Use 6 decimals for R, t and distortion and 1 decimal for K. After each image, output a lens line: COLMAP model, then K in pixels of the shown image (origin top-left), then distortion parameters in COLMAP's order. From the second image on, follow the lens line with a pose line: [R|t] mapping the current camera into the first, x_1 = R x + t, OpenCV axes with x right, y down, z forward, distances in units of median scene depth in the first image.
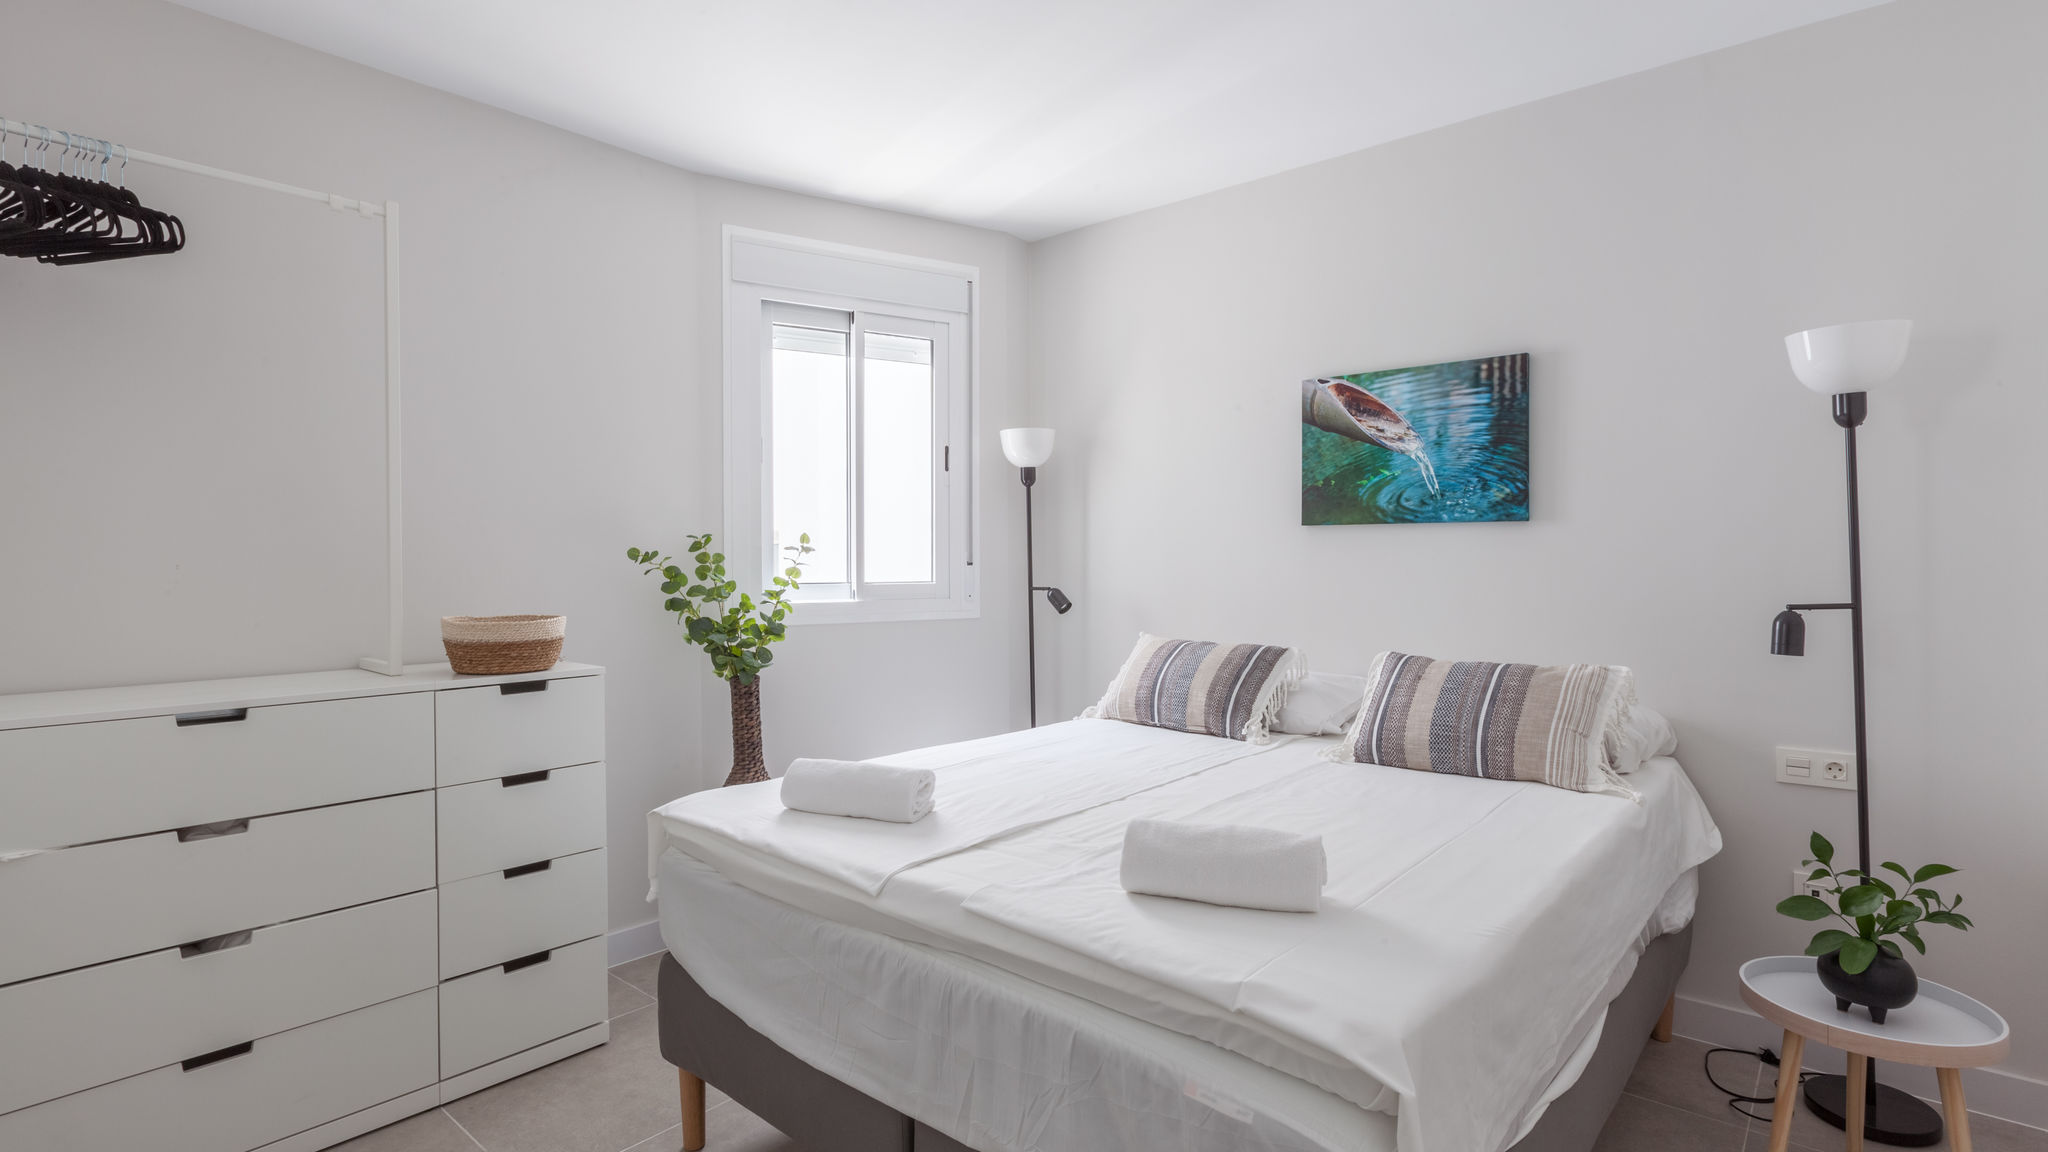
lens RADIAL K [[1001.1, 0, 1024.0], [0, 1001.1, 576.0], [0, 0, 1]] dist [-0.013921, 0.000095]
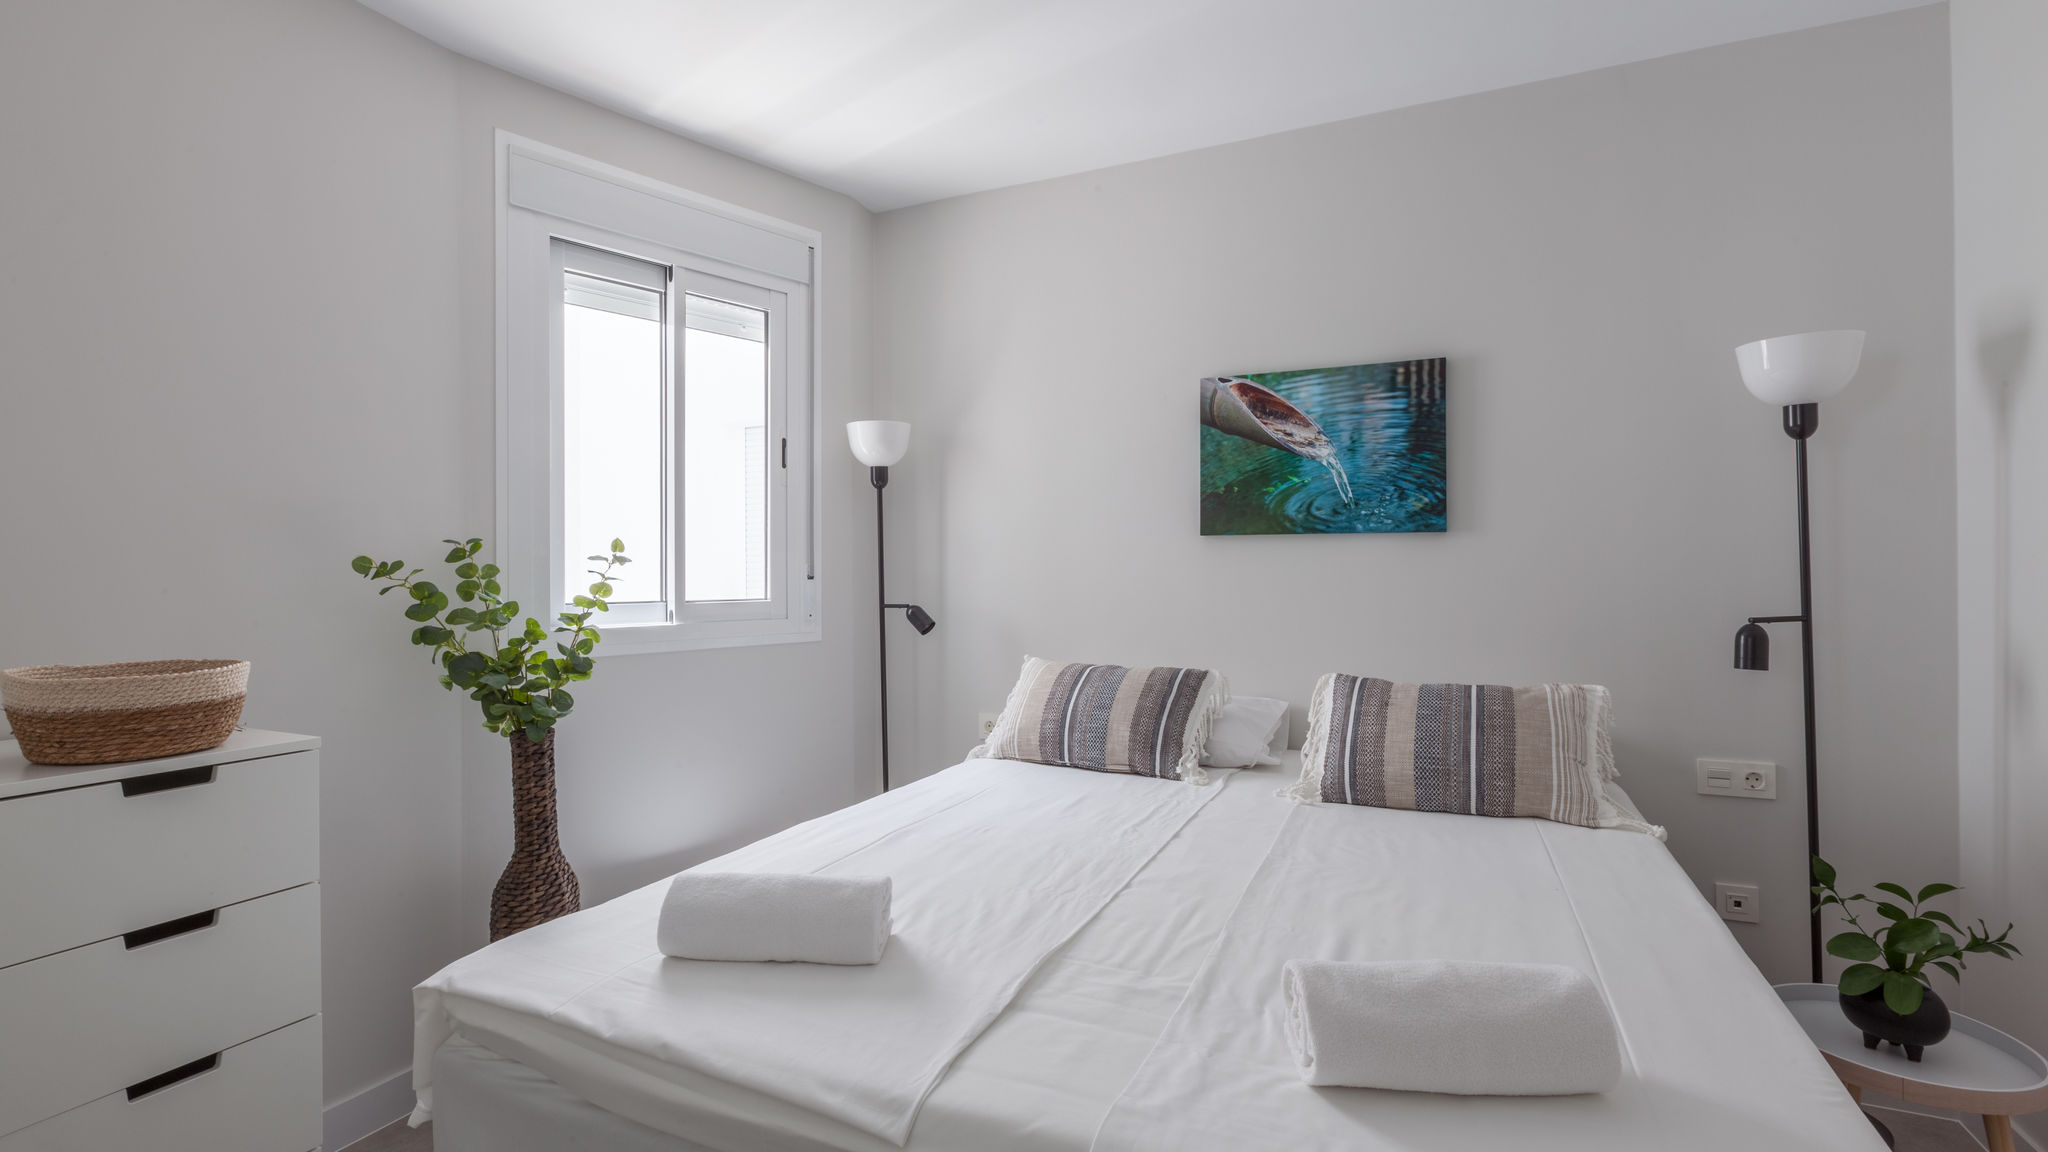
lens RADIAL K [[922.9, 0, 1028.8], [0, 922.9, 571.4], [0, 0, 1]] dist [-0.003209, -0.000799]
pose [[0.958671, -0.000574, 0.284517, -0.126830], [0.005578, 0.999844, -0.016776, -0.004226], [-0.284463, 0.017669, 0.958524, 0.248699]]
